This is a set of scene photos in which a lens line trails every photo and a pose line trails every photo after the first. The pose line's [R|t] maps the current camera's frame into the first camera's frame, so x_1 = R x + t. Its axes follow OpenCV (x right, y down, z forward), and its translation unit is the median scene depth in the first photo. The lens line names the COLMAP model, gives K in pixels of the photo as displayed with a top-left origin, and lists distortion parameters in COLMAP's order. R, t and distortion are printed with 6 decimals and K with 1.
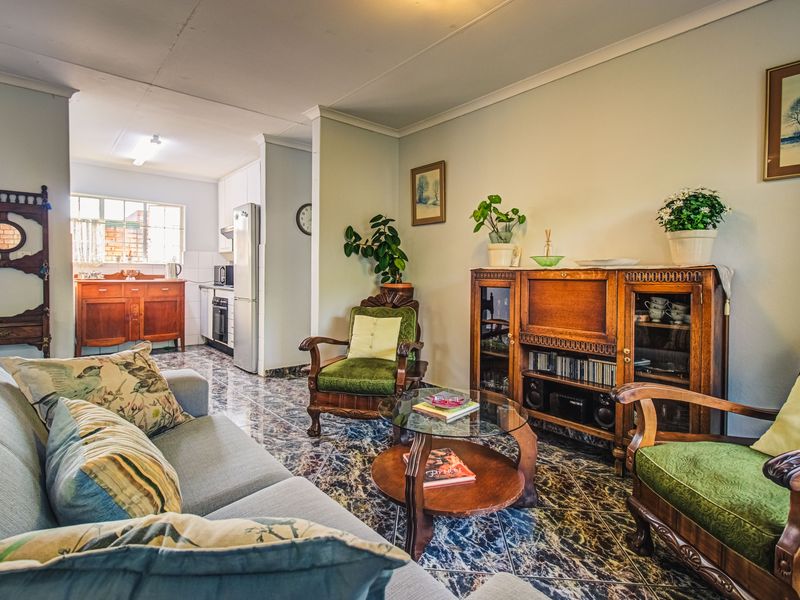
lens RADIAL K [[414.2, 0, 391.9], [0, 414.2, 280.4], [0, 0, 1]] dist [0.018799, -0.003622]
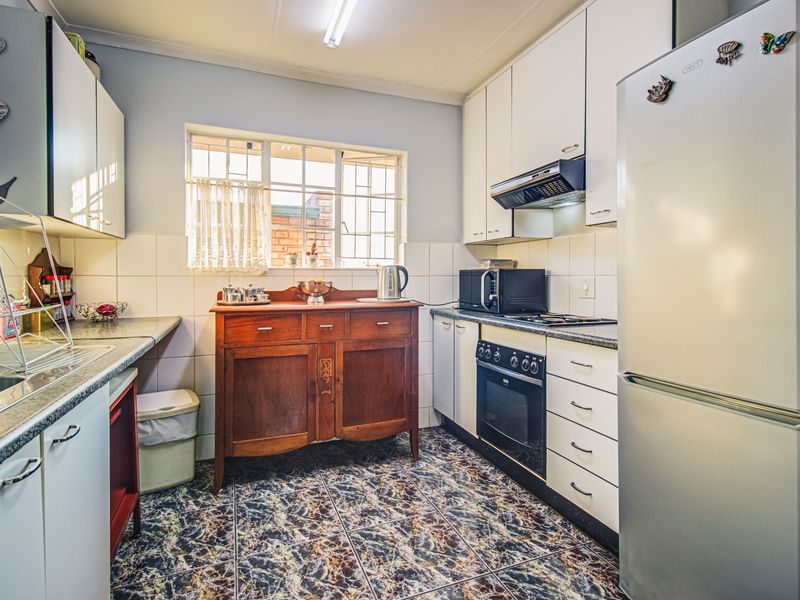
lens RADIAL K [[414.2, 0, 390.5], [0, 414.2, 286.0], [0, 0, 1]] dist [0.018799, -0.003622]
pose [[0.940645, -0.004721, -0.339358, -0.487052], [0.004938, 0.999988, -0.000223, -0.024638], [0.339355, -0.001466, 0.940657, 0.736620]]
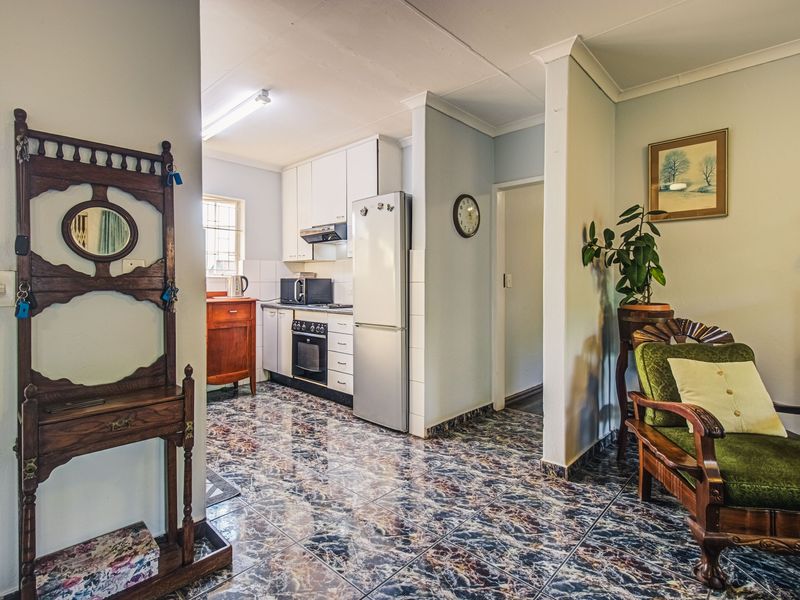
lens RADIAL K [[414.2, 0, 396.9], [0, 414.2, 284.5], [0, 0, 1]] dist [0.018799, -0.003622]
pose [[0.993811, -0.009165, 0.110702, -0.430011], [0.010407, 0.999889, -0.010649, -0.020109], [-0.110592, 0.011736, 0.993797, 0.305690]]
